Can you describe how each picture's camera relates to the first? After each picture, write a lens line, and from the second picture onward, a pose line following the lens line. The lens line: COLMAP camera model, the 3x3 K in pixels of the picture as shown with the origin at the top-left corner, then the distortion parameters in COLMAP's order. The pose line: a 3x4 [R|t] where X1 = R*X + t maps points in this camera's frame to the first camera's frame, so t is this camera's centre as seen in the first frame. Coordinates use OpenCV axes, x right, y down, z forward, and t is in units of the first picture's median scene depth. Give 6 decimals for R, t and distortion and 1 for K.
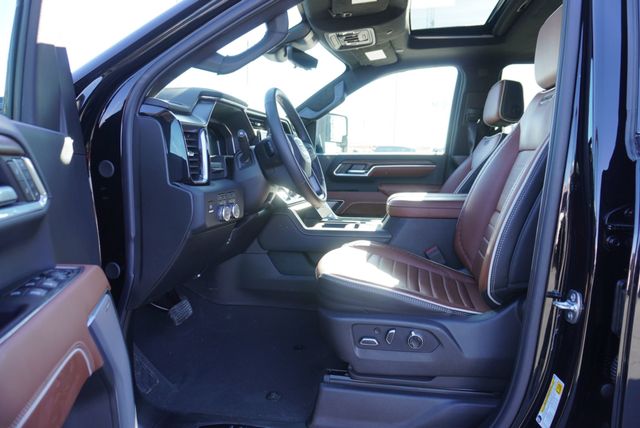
lens RADIAL K [[429.0, 0, 324.1], [0, 429.0, 214.0], [0, 0, 1]] dist [-0.038796, 0.037663]
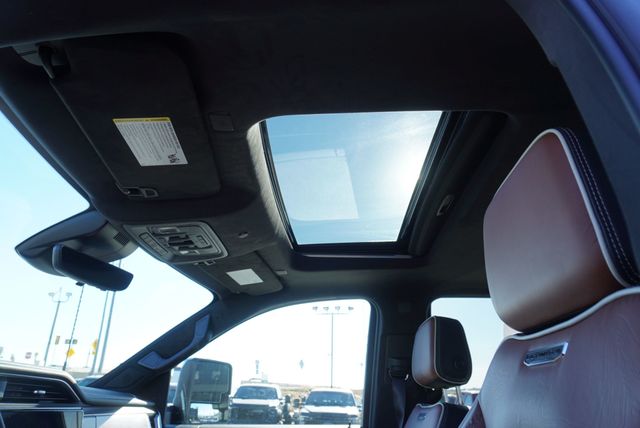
lens RADIAL K [[429.0, 0, 319.9], [0, 429.0, 217.5], [0, 0, 1]] dist [-0.038796, 0.037663]
pose [[0.991193, 0.055783, 0.120099, 0.167936], [0.013713, 0.858828, -0.512081, -0.117484], [-0.131710, 0.509218, 0.850499, 0.402922]]
